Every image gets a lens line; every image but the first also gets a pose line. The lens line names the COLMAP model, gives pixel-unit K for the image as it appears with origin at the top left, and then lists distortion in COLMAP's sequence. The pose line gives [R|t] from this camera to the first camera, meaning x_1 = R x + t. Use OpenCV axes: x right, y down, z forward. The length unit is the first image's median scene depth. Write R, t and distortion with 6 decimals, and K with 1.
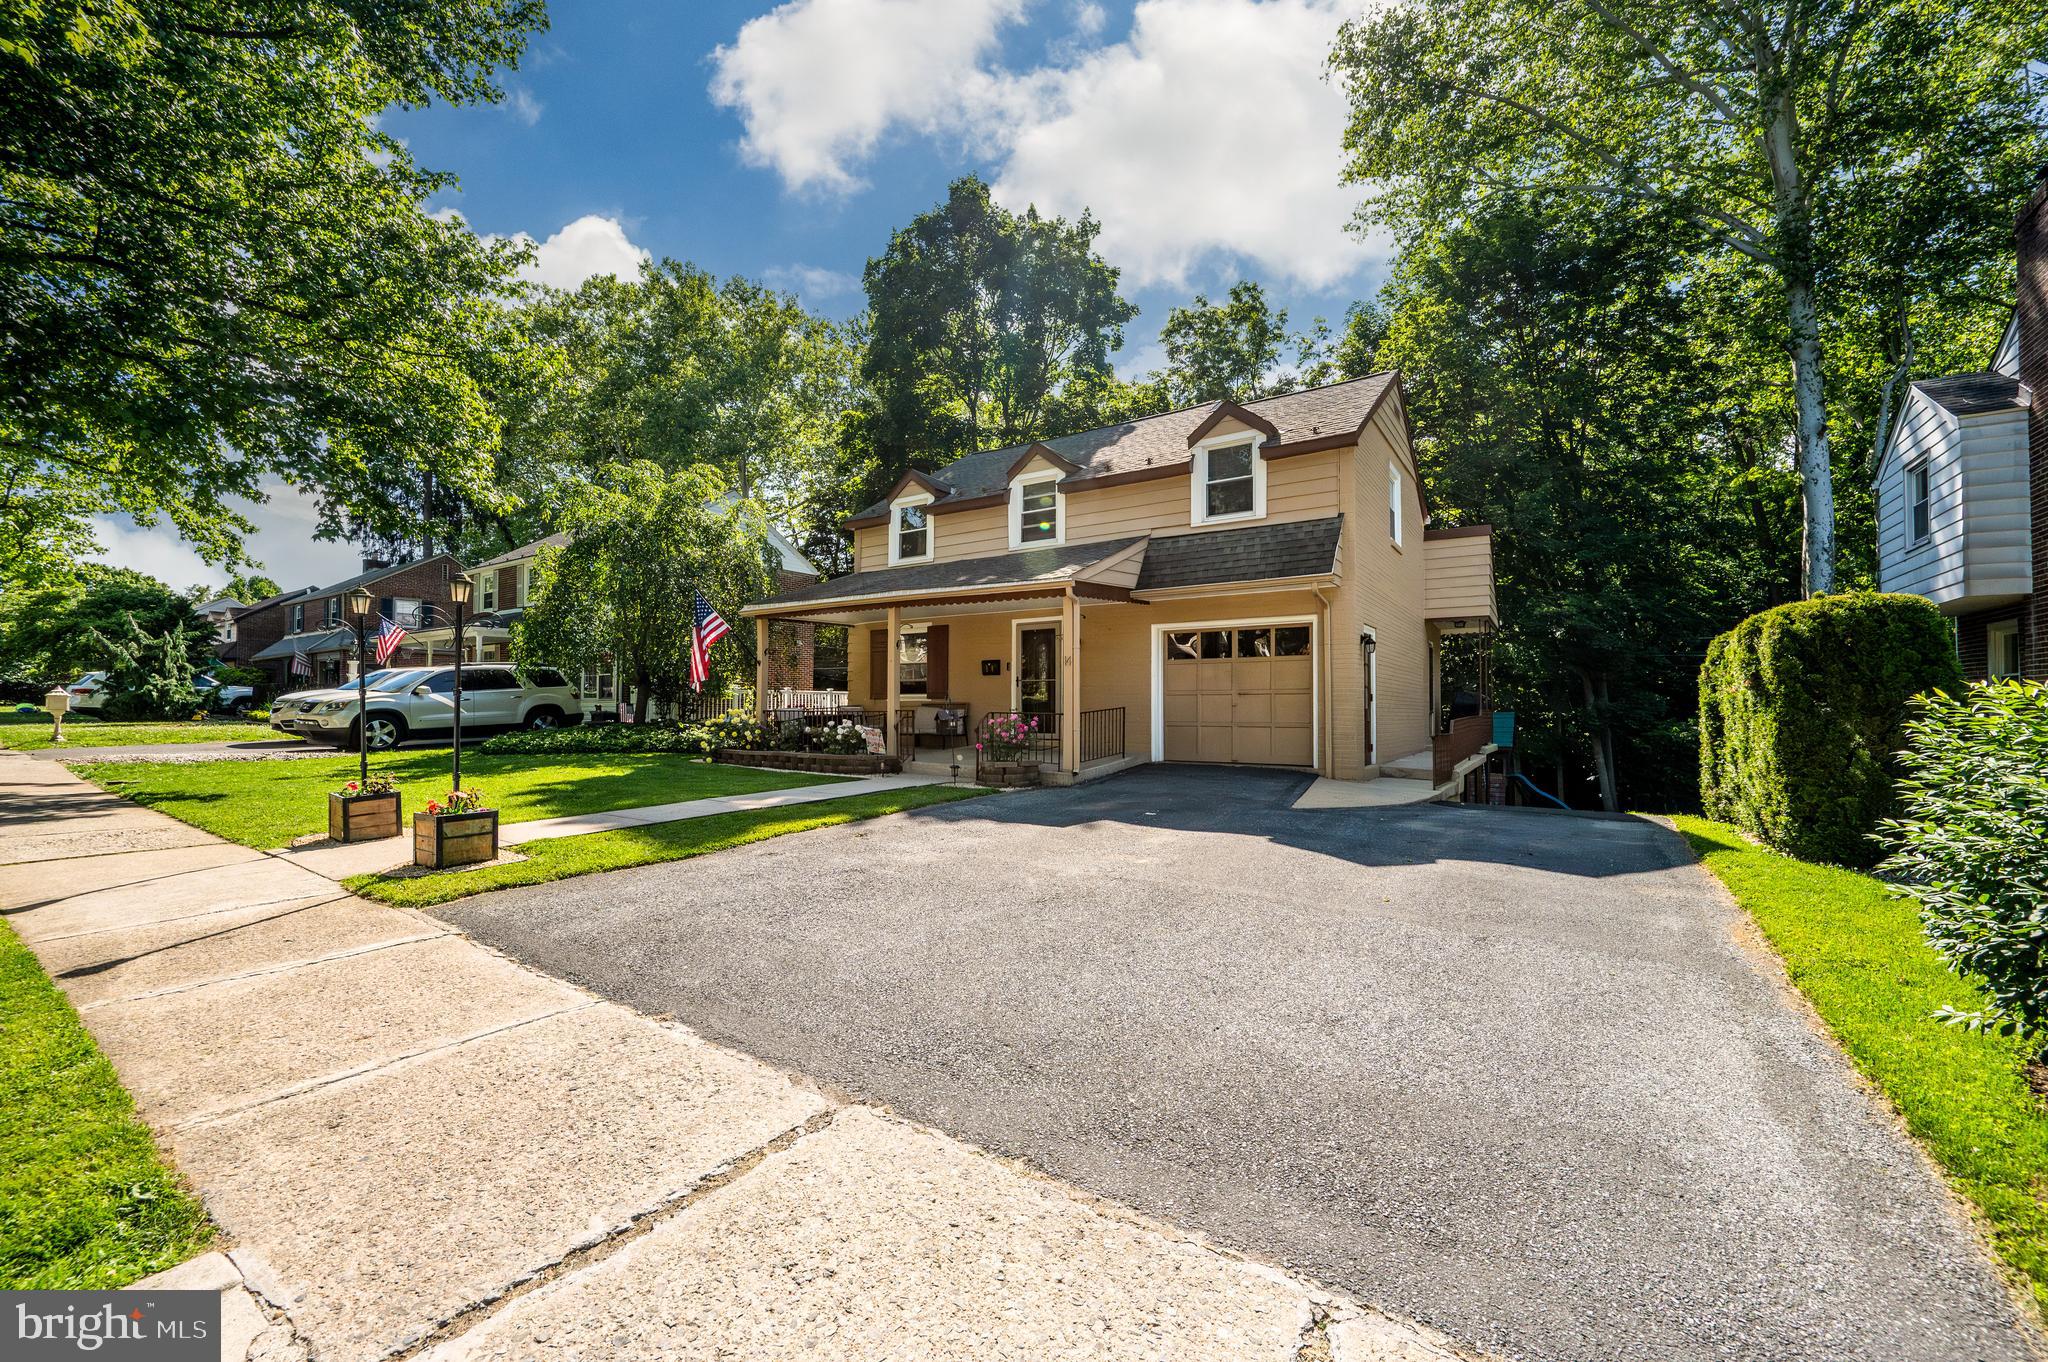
lens RADIAL K [[741.2, 0, 1024.0], [0, 741.2, 681.0], [0, 0, 1]] dist [-0.000312, 0.000020]
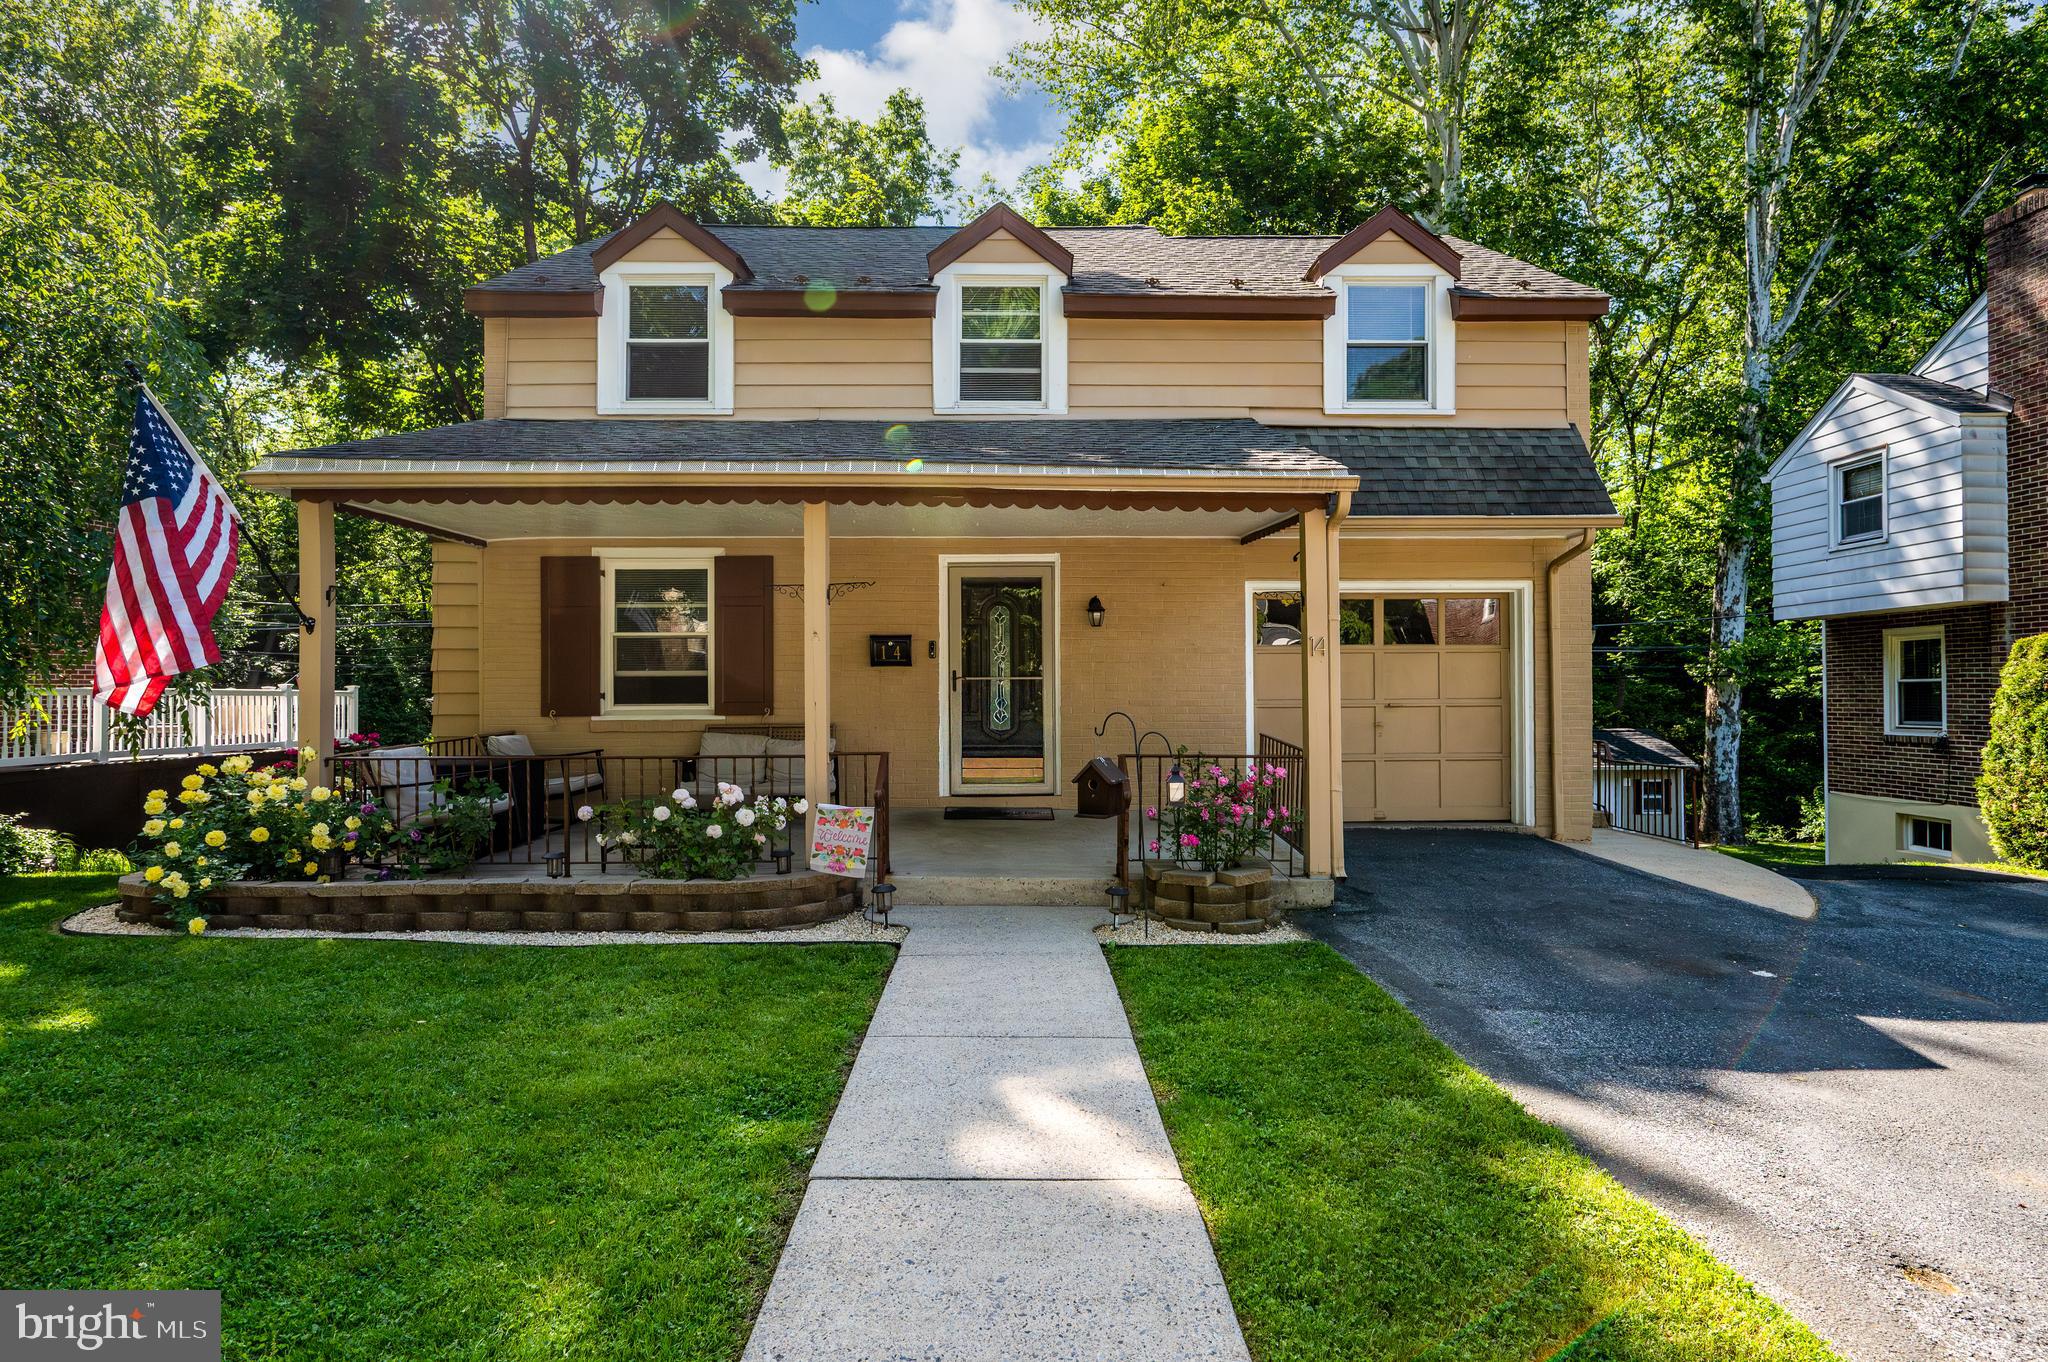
lens RADIAL K [[1005.7, 0, 1024.0], [0, 1005.7, 681.0], [0, 0, 1]] dist [0.002733, 0.000747]
pose [[0.838366, 0.004098, 0.545092, -0.332889], [-0.013113, 0.999834, 0.012652, -0.007964], [-0.544950, -0.017755, 0.838281, 0.407384]]
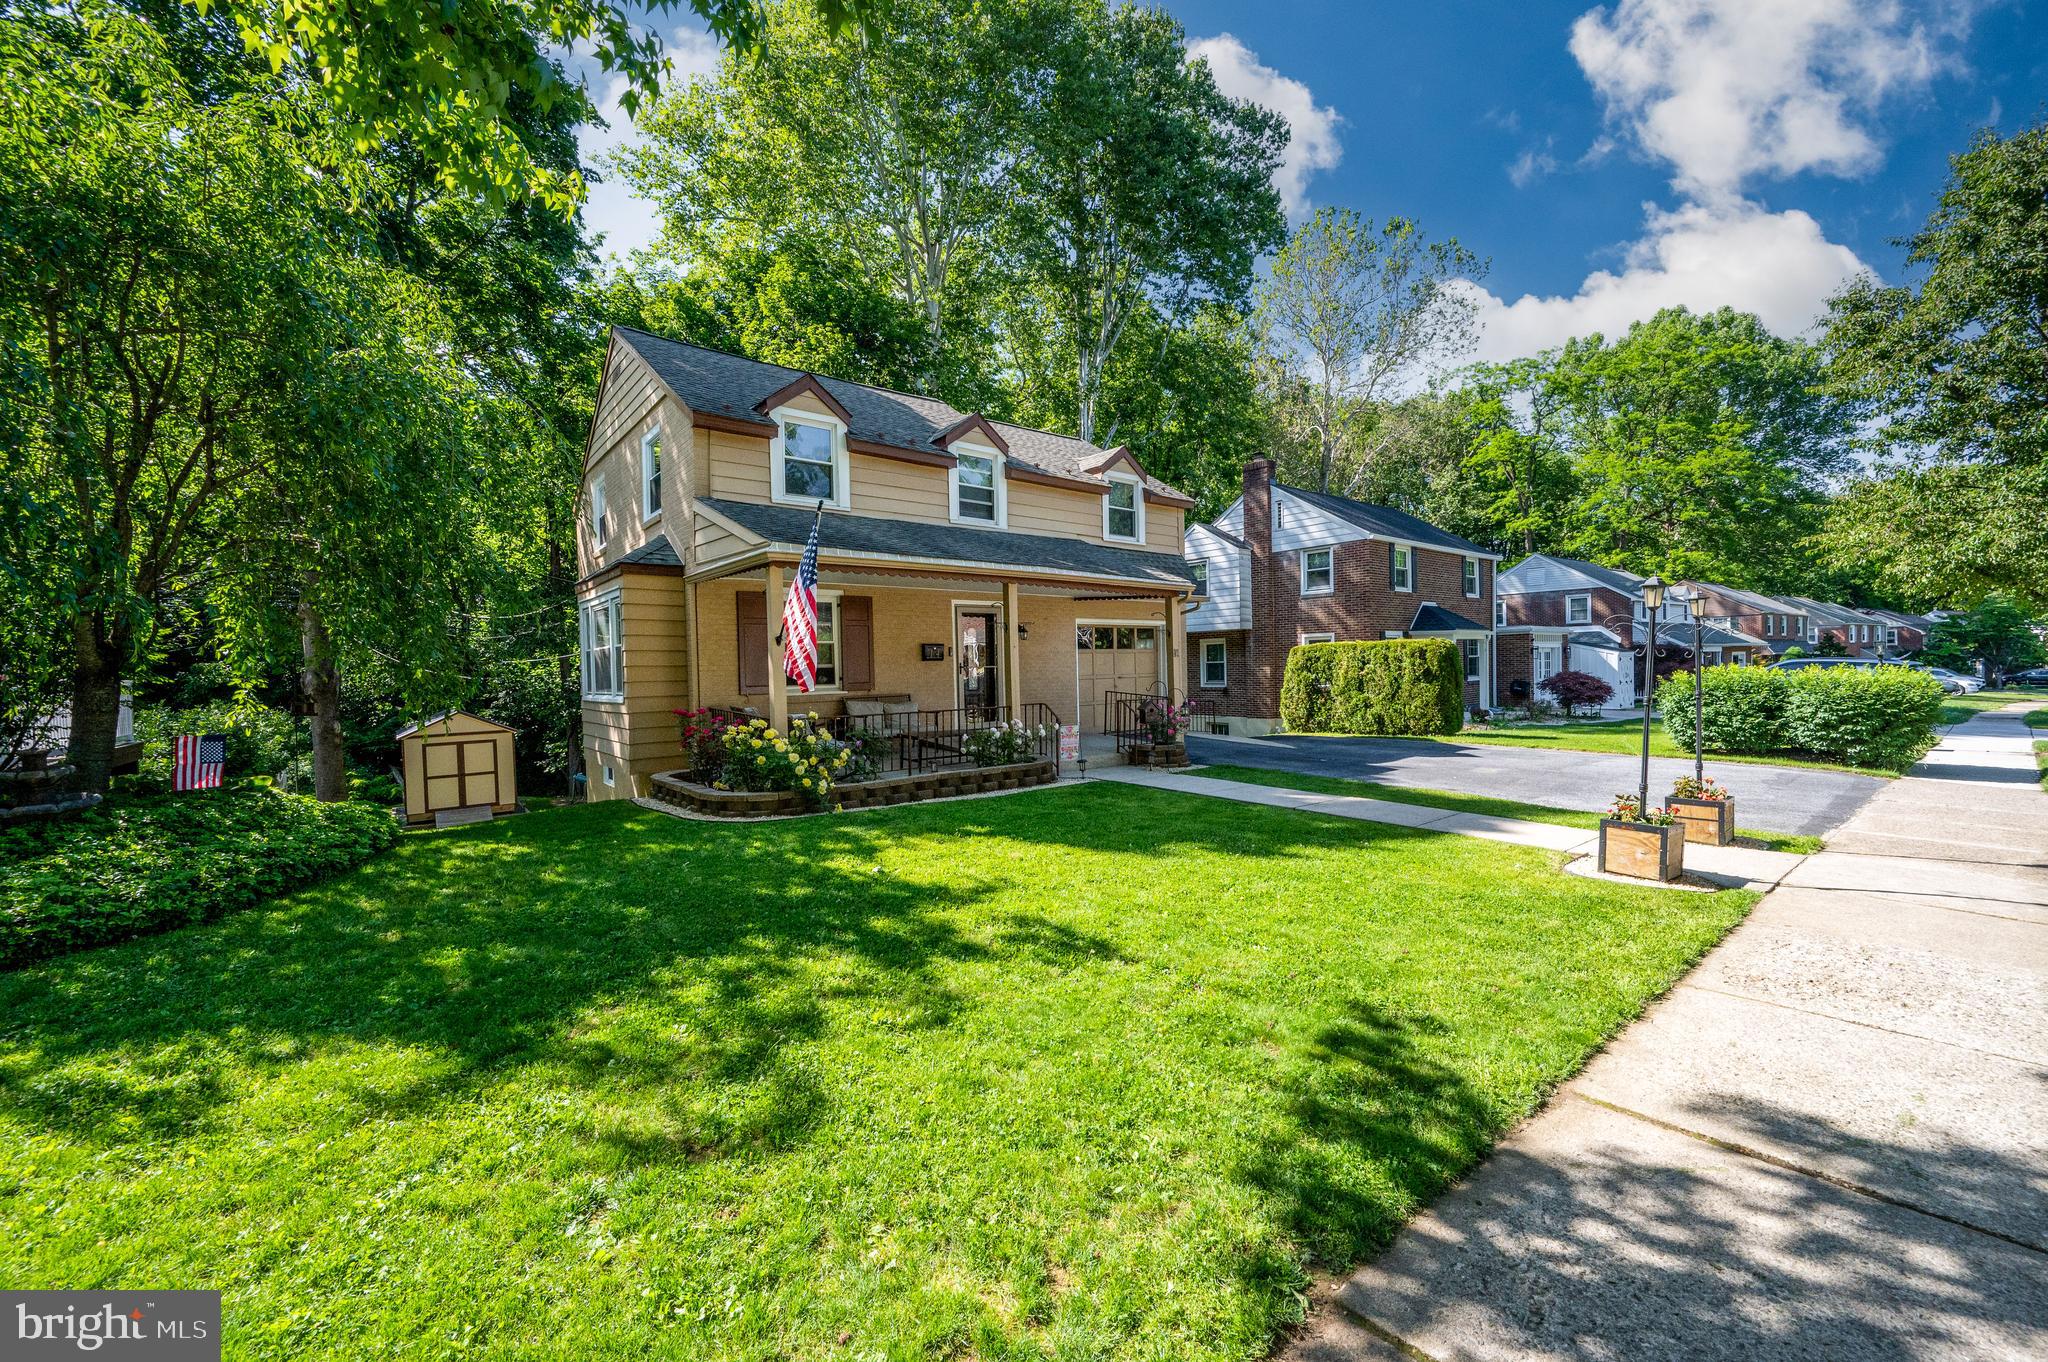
lens RADIAL K [[818.3, 0, 1024.0], [0, 818.3, 681.0], [0, 0, 1]] dist [0.000230, 0.000242]
pose [[0.312690, -0.023333, 0.949569, -0.934548], [-0.009716, 0.999567, 0.027761, -0.012531], [-0.949806, -0.017907, 0.312328, 0.604911]]
